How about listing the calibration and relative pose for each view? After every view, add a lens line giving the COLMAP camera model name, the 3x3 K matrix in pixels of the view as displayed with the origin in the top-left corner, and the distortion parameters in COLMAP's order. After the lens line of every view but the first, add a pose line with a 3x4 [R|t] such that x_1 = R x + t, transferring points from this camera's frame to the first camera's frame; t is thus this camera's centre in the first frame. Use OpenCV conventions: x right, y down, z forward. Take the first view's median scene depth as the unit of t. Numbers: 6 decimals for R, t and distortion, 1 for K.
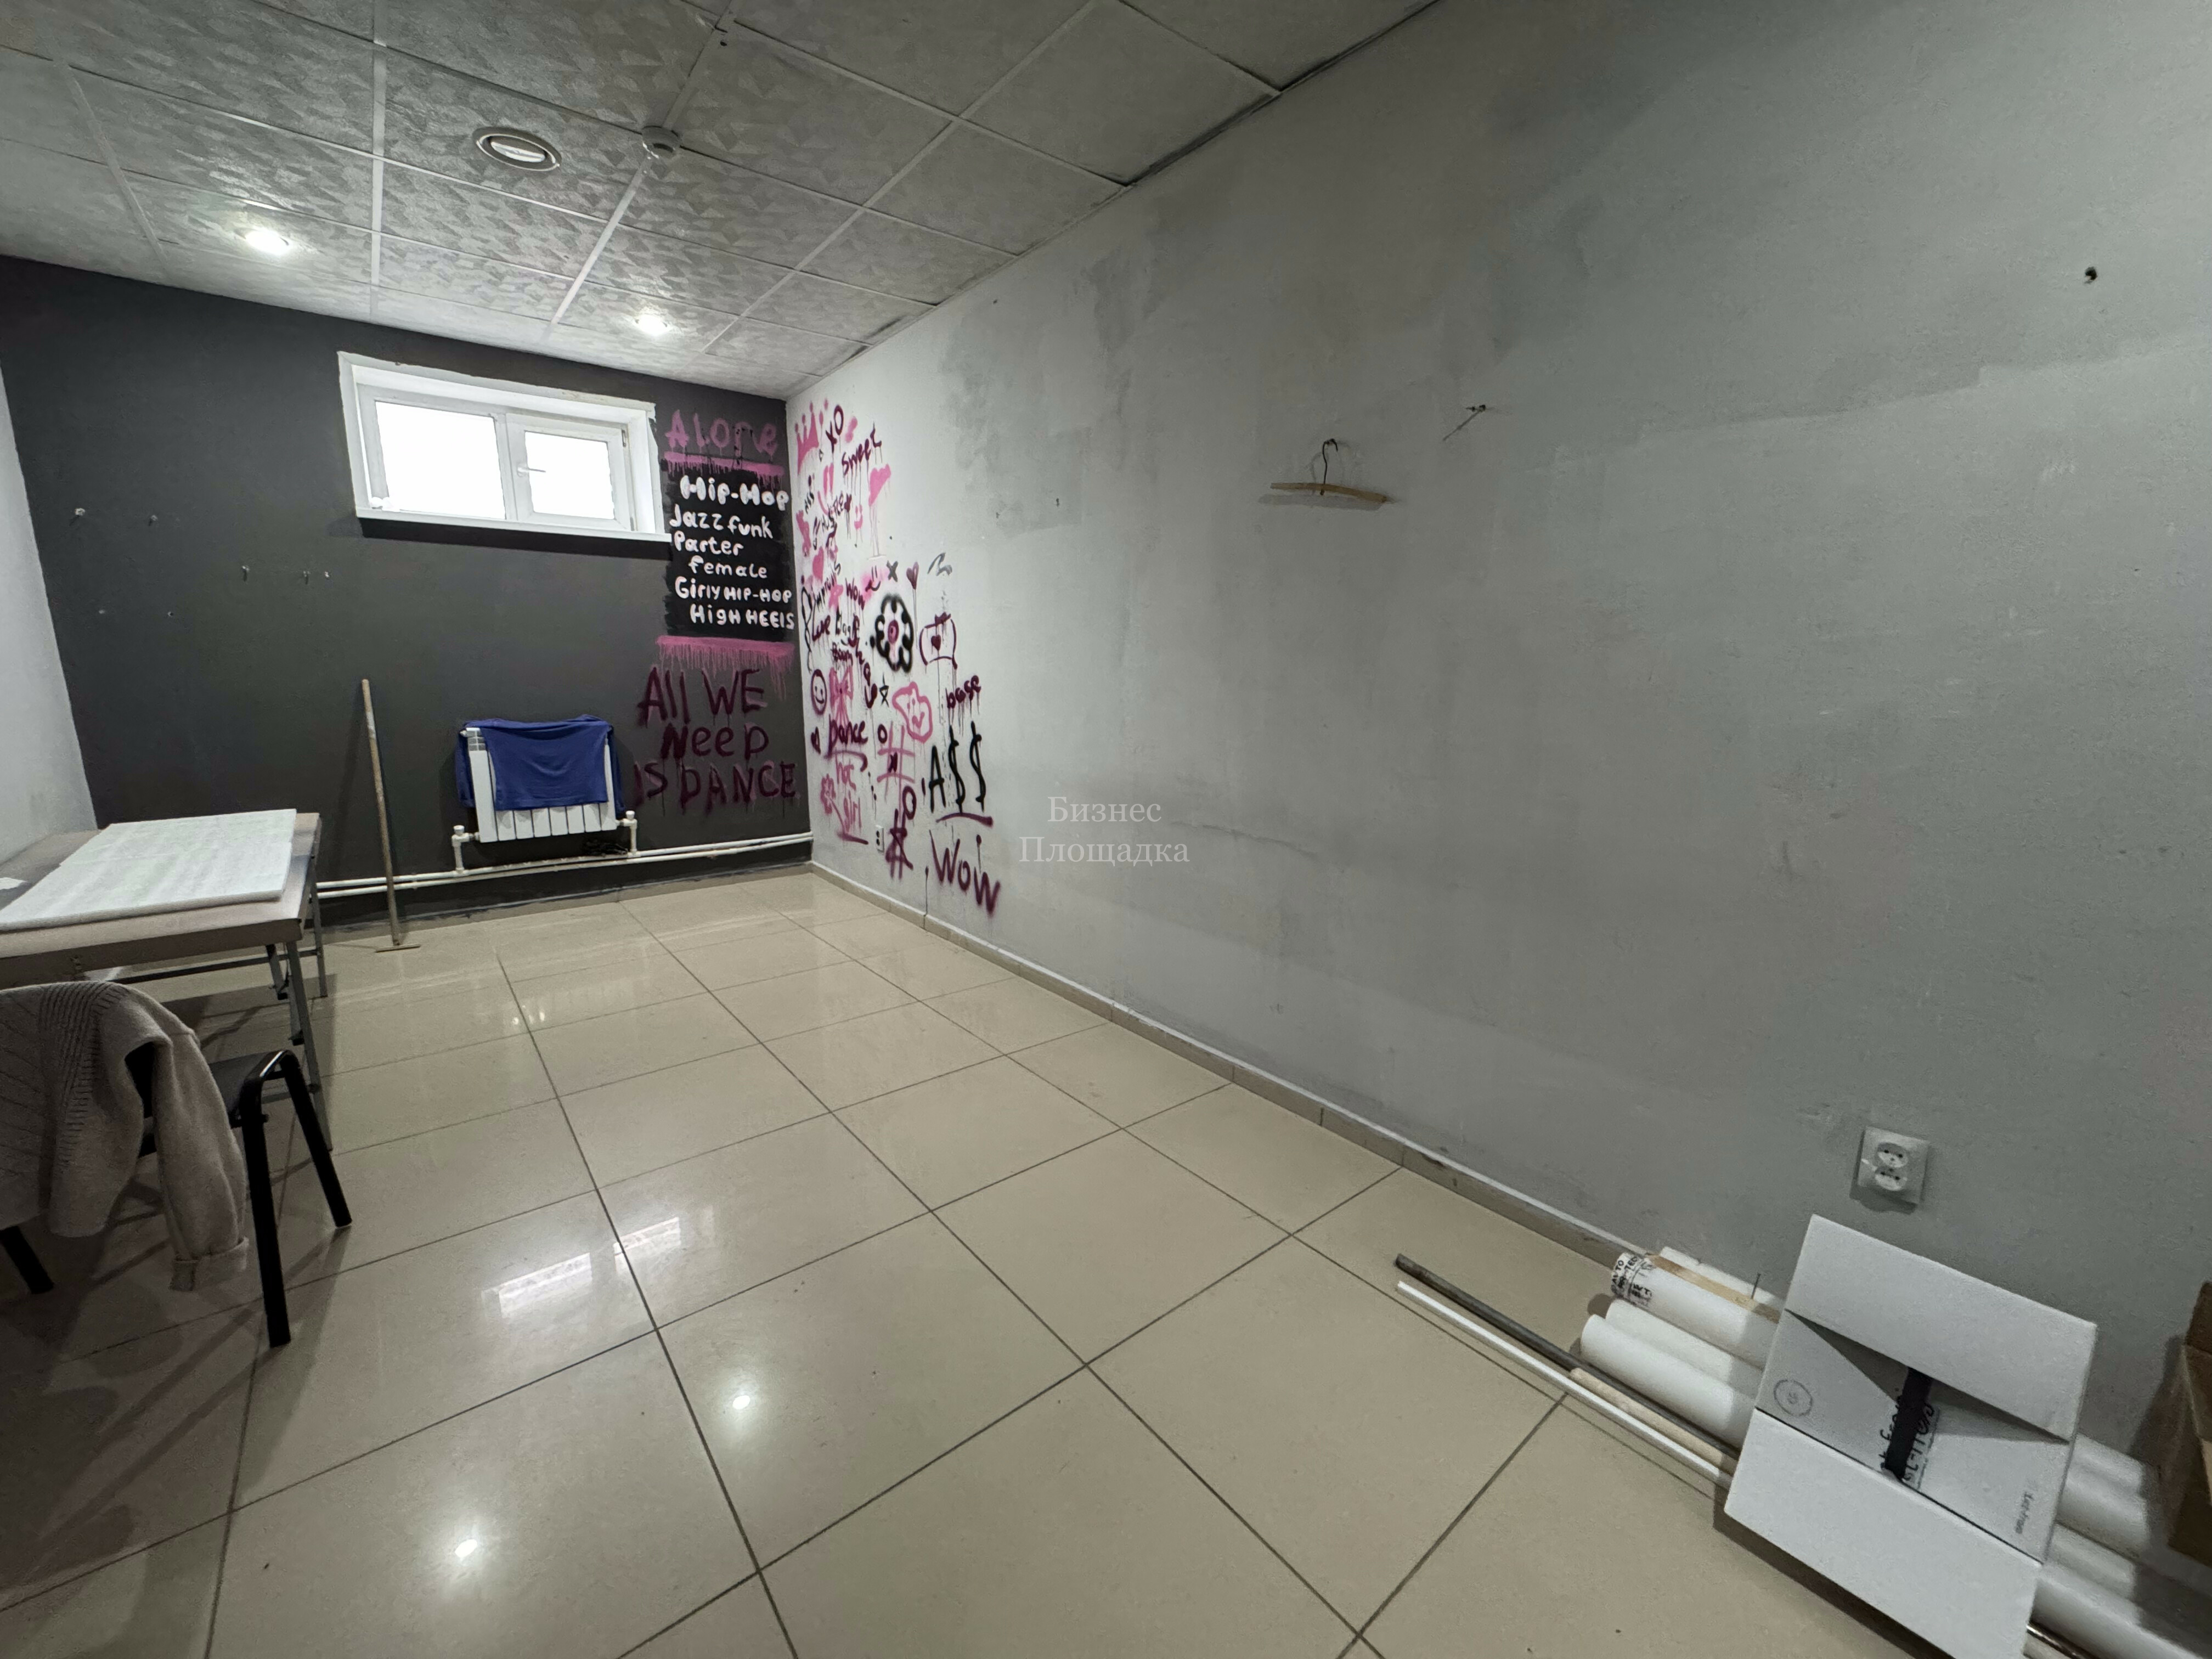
lens RADIAL K [[870.0, 0, 1098.4], [0, 870.0, 826.0], [0, 0, 1]] dist [-0.002680, 0.000336]
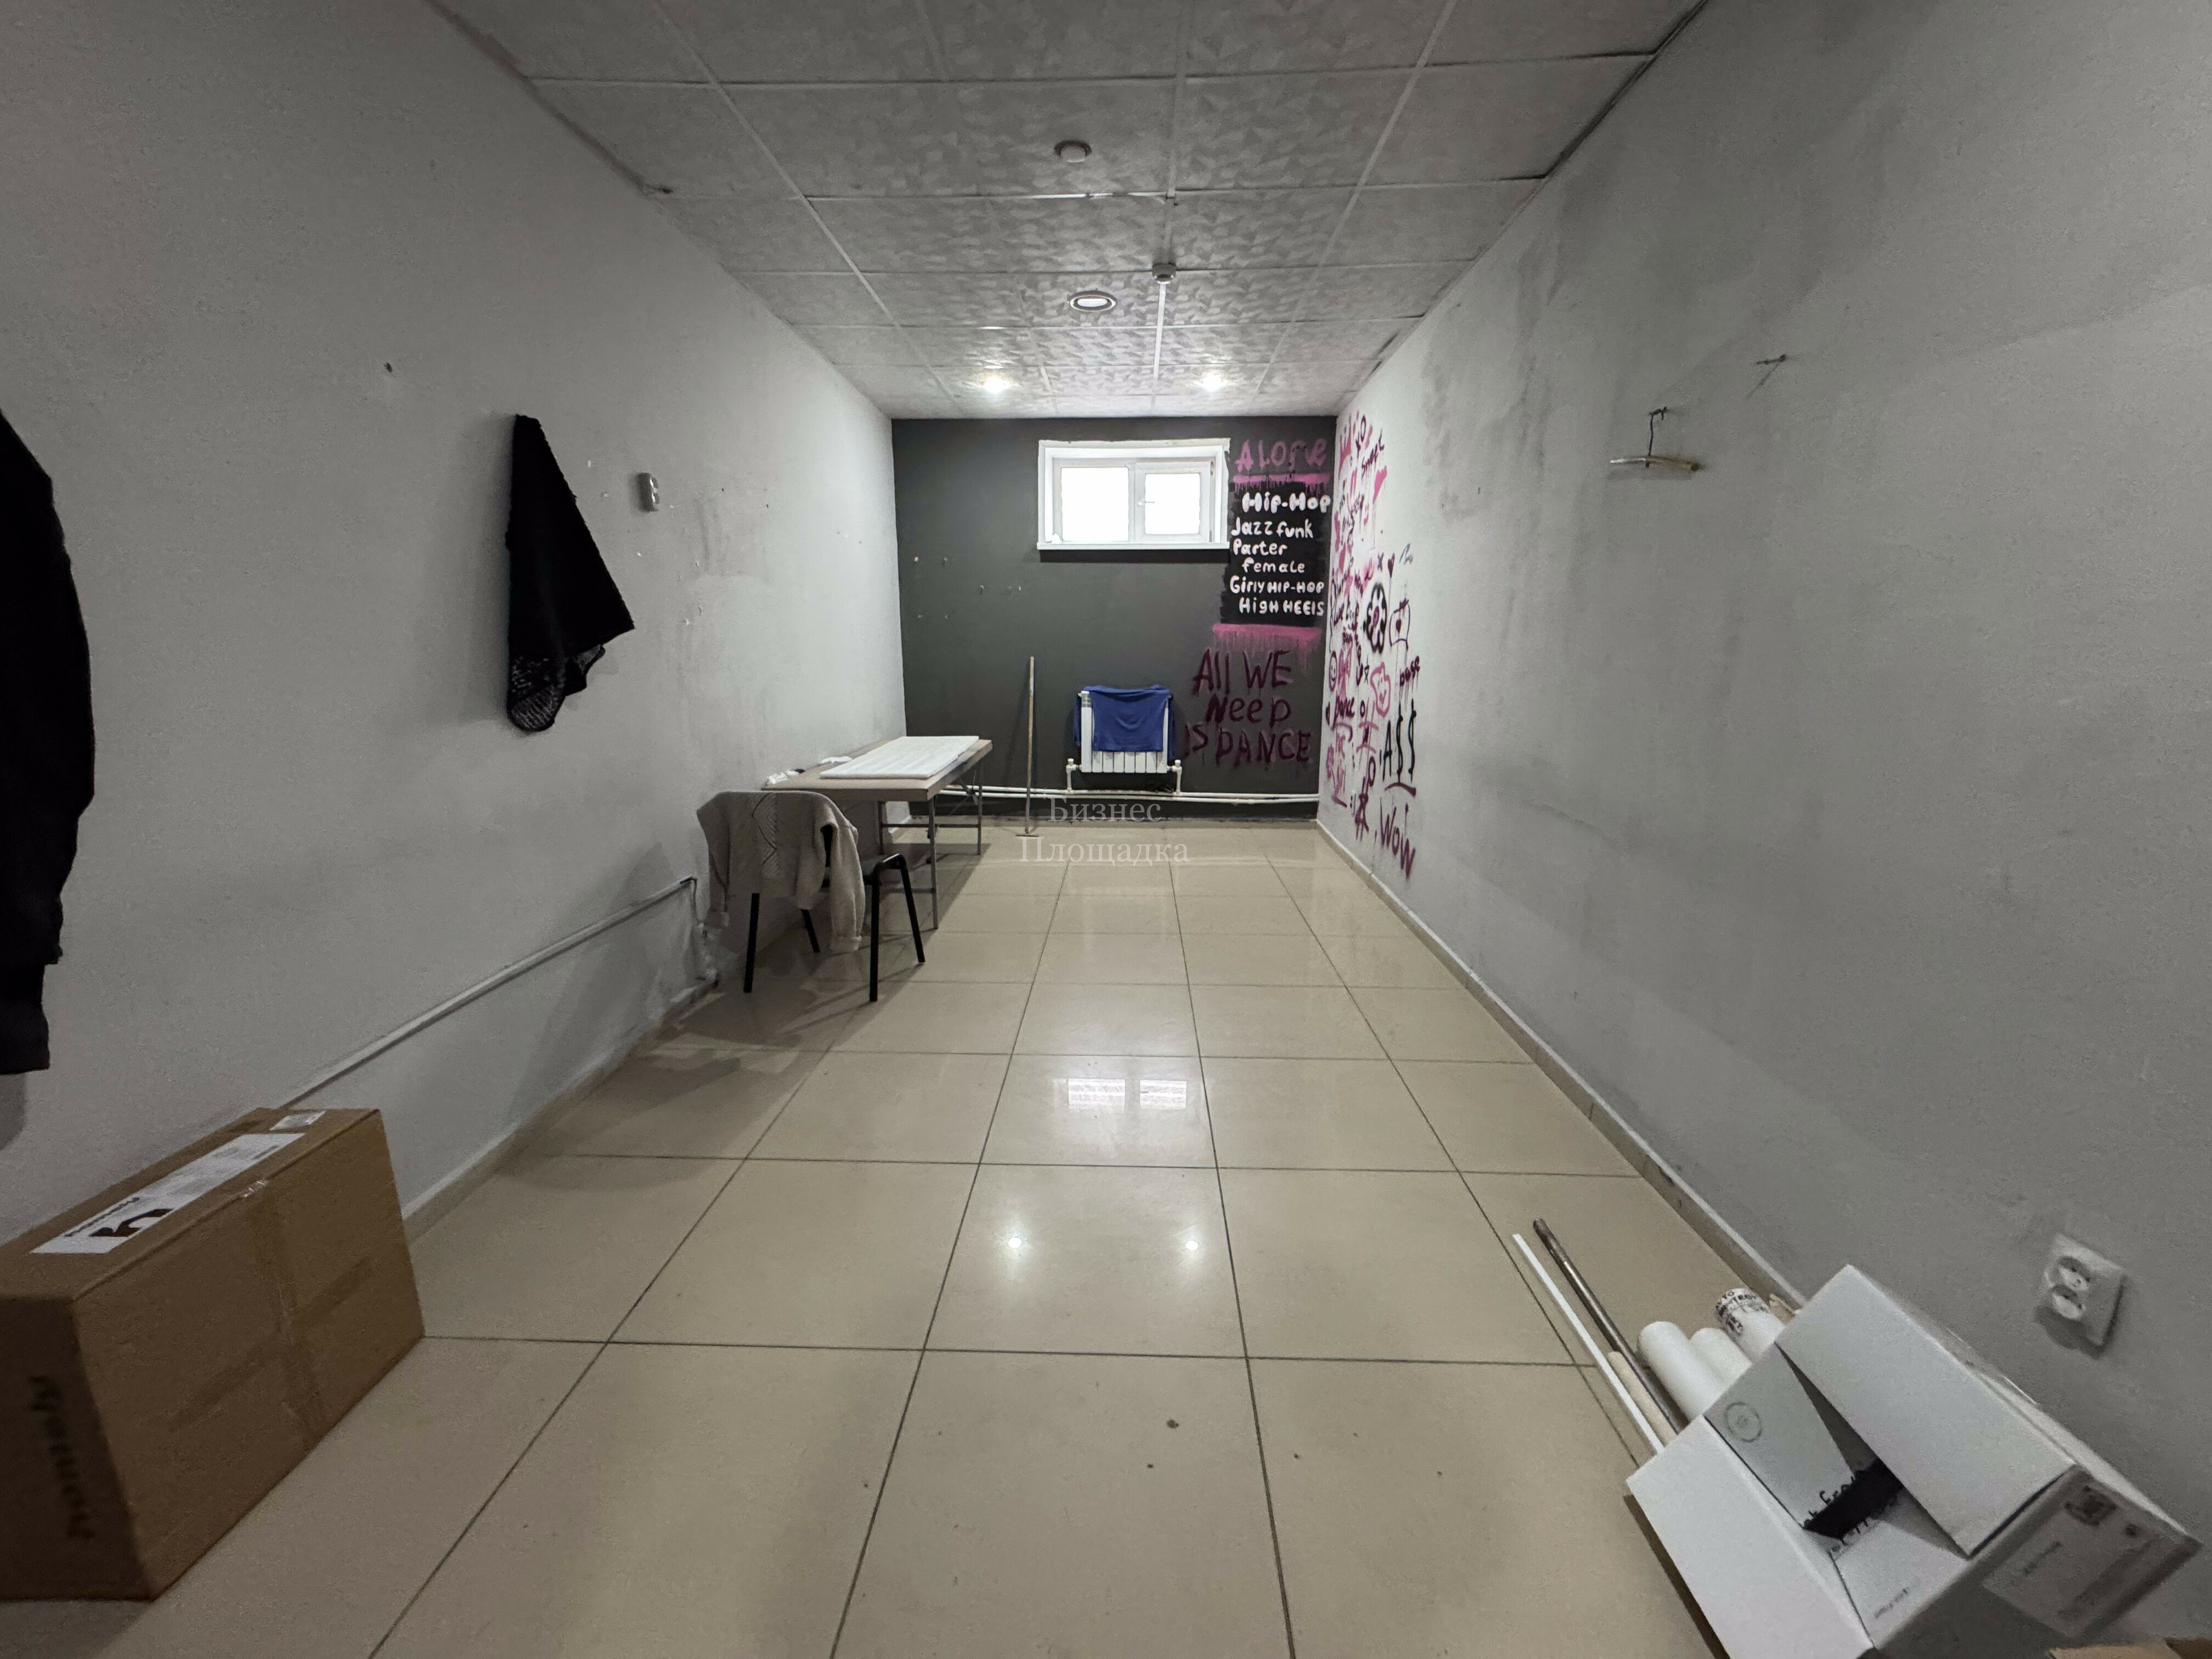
lens RADIAL K [[870.0, 0, 1115.1], [0, 870.0, 826.2], [0, 0, 1]] dist [-0.002680, 0.000336]
pose [[0.757815, 0.129967, -0.639395, 0.313469], [-0.118228, 0.991091, 0.061330, 0.015859], [0.641669, 0.029117, 0.766429, -0.070172]]
